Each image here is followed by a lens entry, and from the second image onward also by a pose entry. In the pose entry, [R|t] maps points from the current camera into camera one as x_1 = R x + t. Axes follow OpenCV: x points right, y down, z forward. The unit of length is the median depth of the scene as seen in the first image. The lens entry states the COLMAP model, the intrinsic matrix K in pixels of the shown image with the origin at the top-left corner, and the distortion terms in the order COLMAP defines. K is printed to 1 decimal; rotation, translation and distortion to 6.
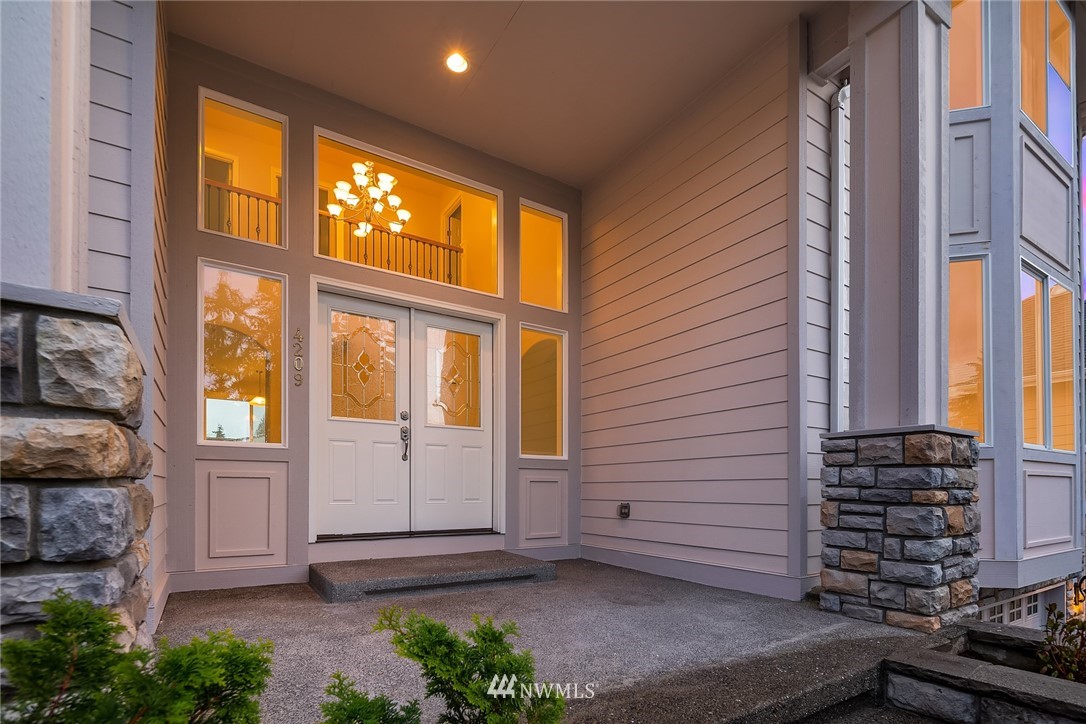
lens RADIAL K [[524.3, 0, 543.0], [0, 524.3, 362.0], [0, 0, 1]] dist [-0.003084, -0.000780]
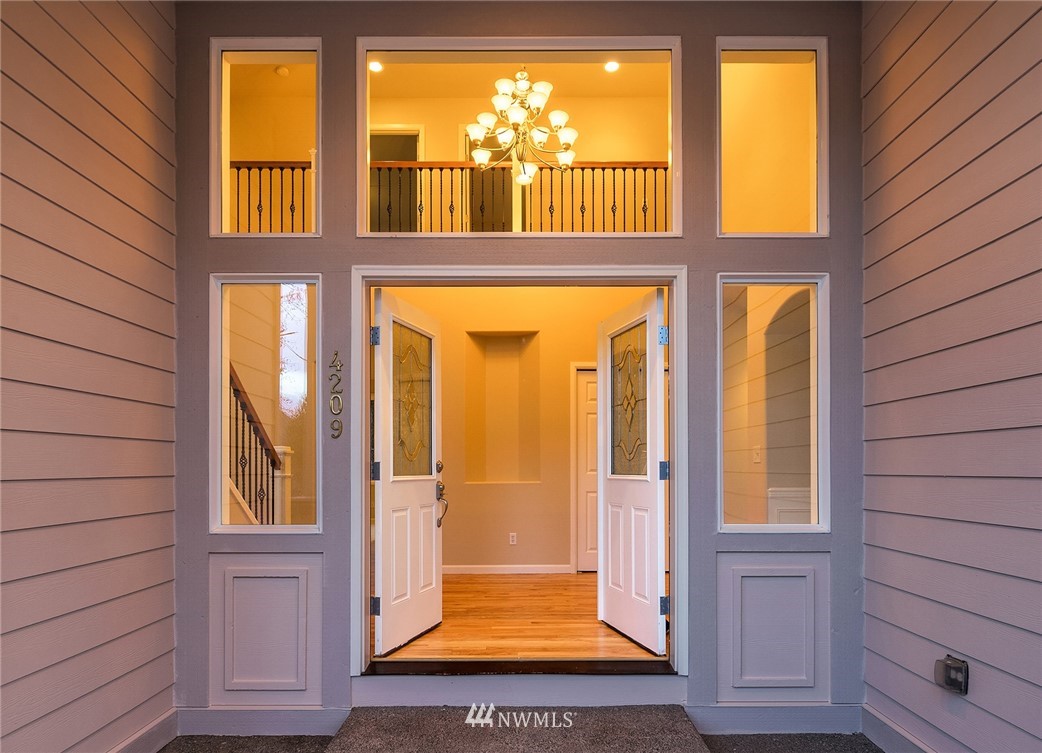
lens RADIAL K [[602.7, 0, 520.4], [0, 602.7, 402.7], [0, 0, 1]] dist [0.001689, 0.000256]
pose [[0.833775, -0.058073, -0.549041, 0.126948], [0.132435, 0.986456, 0.096776, -0.033950], [0.535985, -0.153402, 0.830174, 0.373882]]
